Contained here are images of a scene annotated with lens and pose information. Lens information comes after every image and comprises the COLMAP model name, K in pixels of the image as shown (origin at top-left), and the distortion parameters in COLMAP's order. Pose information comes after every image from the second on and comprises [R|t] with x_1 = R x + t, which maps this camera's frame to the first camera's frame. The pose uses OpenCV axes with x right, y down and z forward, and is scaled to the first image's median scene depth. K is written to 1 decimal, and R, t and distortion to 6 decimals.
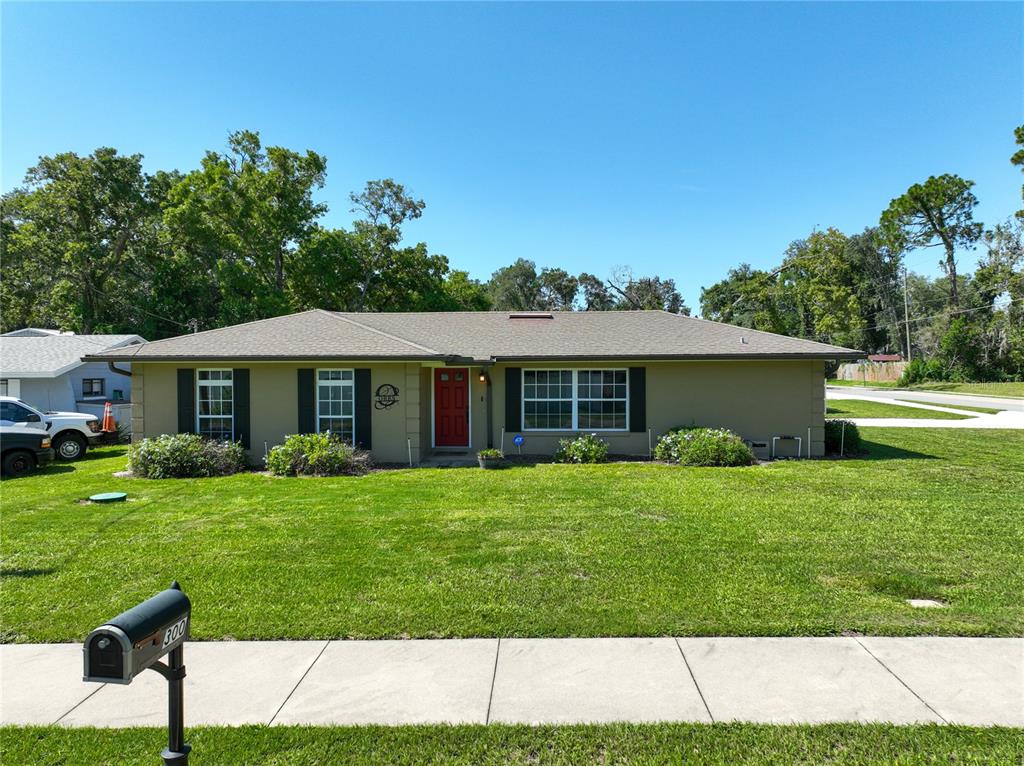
lens RADIAL K [[727.1, 0, 517.1], [0, 727.1, 379.4], [0, 0, 1]] dist [0.005854, 0.005266]
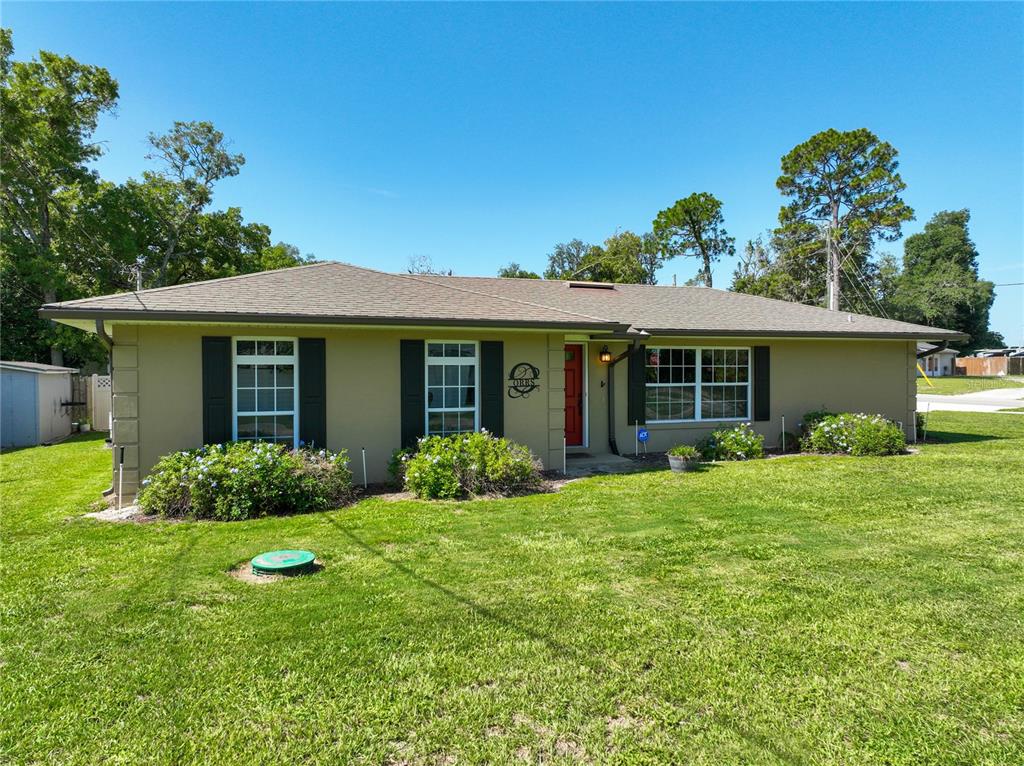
lens RADIAL K [[727.1, 0, 517.1], [0, 727.1, 379.4], [0, 0, 1]] dist [0.005854, 0.005266]
pose [[0.916546, -0.004210, 0.399907, -0.218080], [0.005250, 0.999985, -0.001504, 0.011055], [-0.399895, 0.003478, 0.916554, 0.158532]]
